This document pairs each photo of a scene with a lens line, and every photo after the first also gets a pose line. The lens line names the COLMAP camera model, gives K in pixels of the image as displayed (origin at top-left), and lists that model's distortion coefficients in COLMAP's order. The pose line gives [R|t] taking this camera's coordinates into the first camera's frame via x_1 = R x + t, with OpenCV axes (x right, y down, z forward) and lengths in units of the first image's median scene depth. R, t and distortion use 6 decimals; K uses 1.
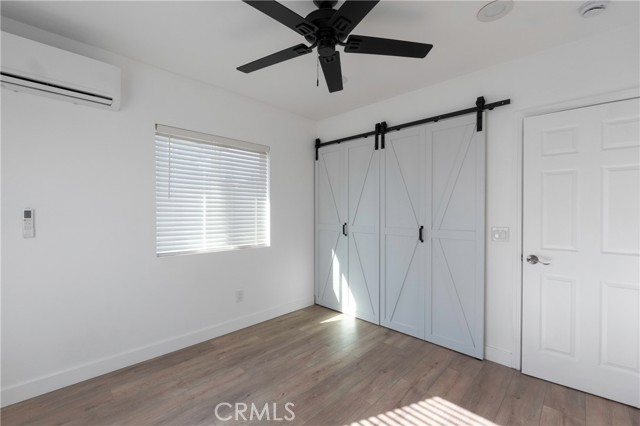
lens RADIAL K [[271.2, 0, 319.2], [0, 271.2, 213.1], [0, 0, 1]] dist [-0.004391, -0.001221]
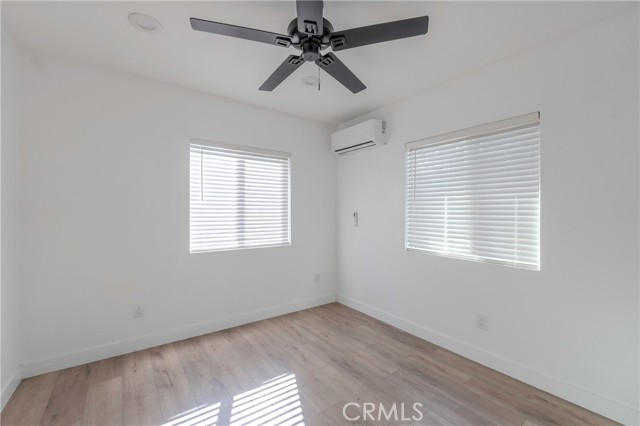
lens RADIAL K [[271.2, 0, 321.4], [0, 271.2, 212.9], [0, 0, 1]] dist [-0.004391, -0.001221]
pose [[-0.154403, -0.002885, -0.988004, 0.611468], [-0.020543, 0.999789, 0.000291, -0.000866], [0.987794, 0.020342, -0.154429, 0.717897]]
